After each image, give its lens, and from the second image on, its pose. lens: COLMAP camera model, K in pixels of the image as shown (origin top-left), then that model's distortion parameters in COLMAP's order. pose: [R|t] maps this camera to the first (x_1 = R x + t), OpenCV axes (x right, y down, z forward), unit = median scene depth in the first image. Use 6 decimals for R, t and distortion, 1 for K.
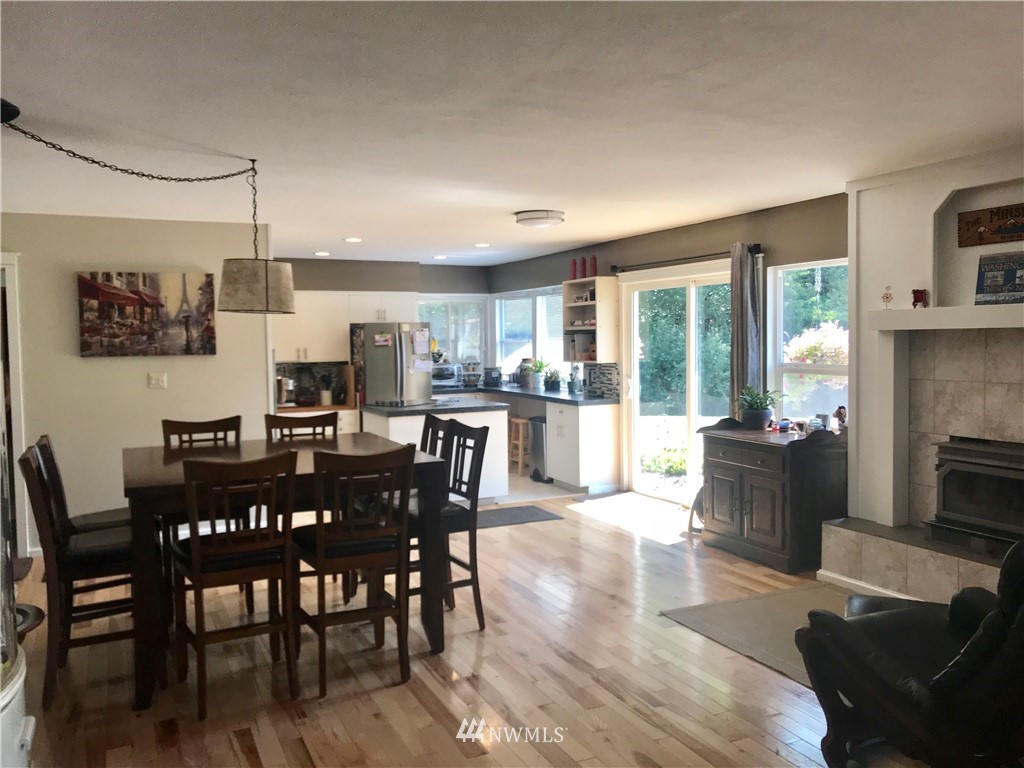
lens RADIAL K [[836.2, 0, 512.1], [0, 836.2, 383.2], [0, 0, 1]] dist [0.009630, 0.002566]
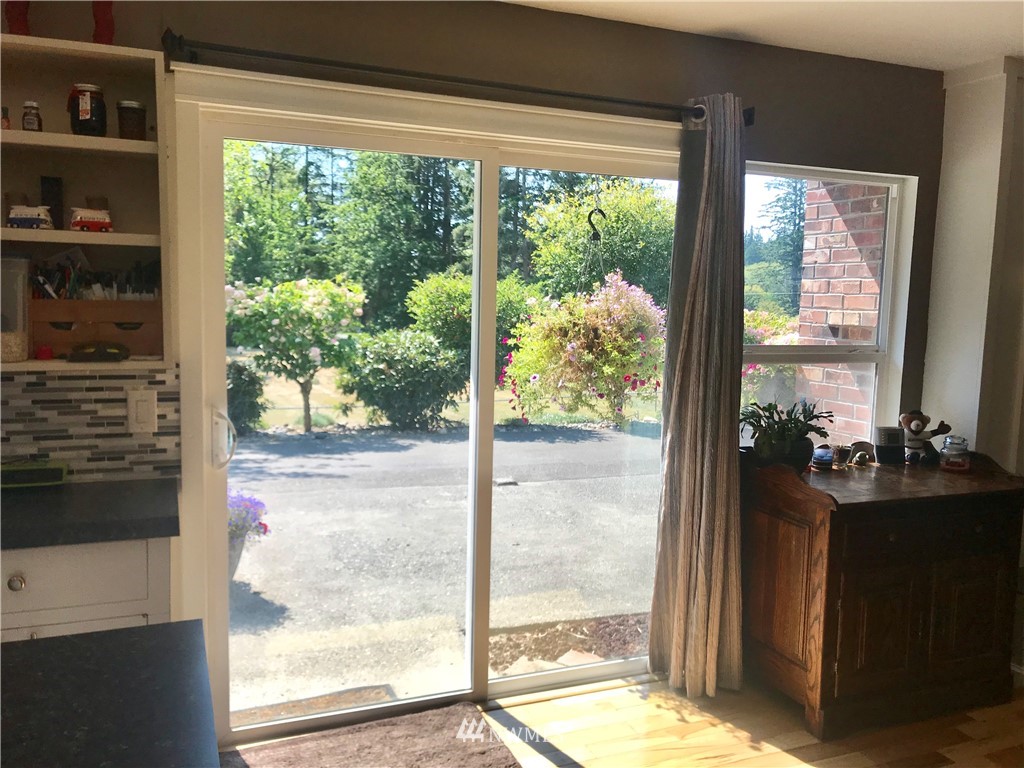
lens RADIAL K [[836.2, 0, 512.1], [0, 836.2, 383.2], [0, 0, 1]] dist [0.009630, 0.002566]
pose [[0.047151, -0.086366, 0.995147, -0.144285], [0.030997, 0.995902, 0.084962, -0.032611], [-0.998407, 0.026841, 0.049635, 0.719150]]
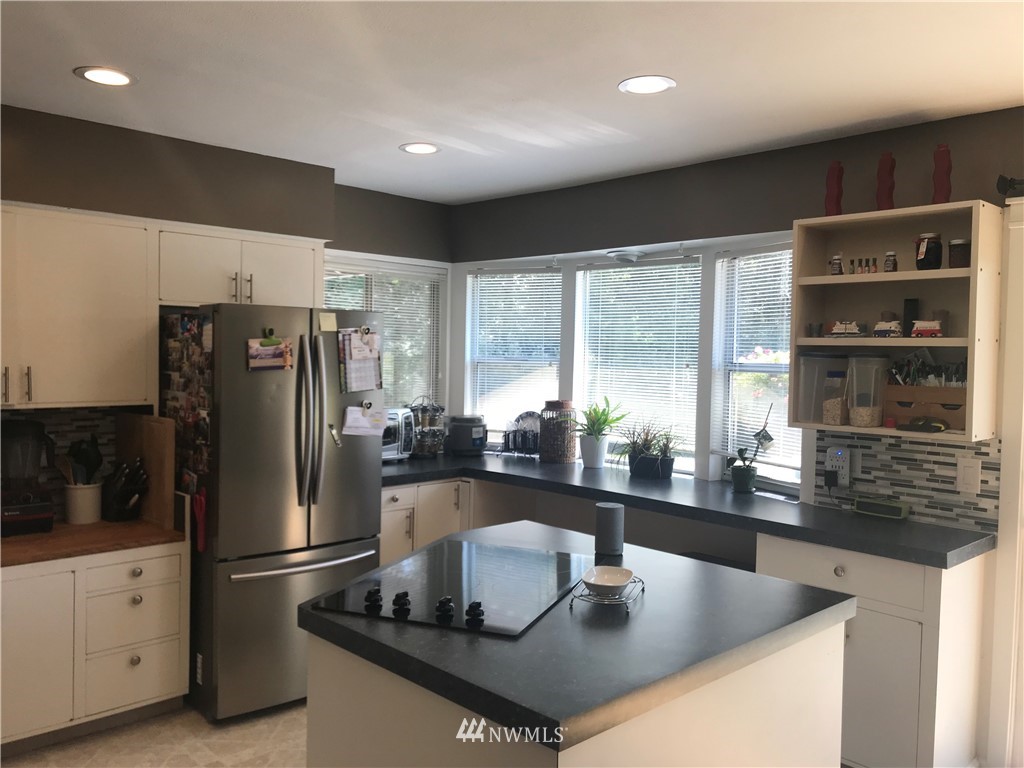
lens RADIAL K [[836.2, 0, 512.1], [0, 836.2, 383.2], [0, 0, 1]] dist [0.009630, 0.002566]
pose [[0.946894, 0.023285, 0.320702, -0.165557], [-0.017715, 0.999637, -0.020275, -0.031497], [-0.321058, 0.013517, 0.946963, 0.596324]]
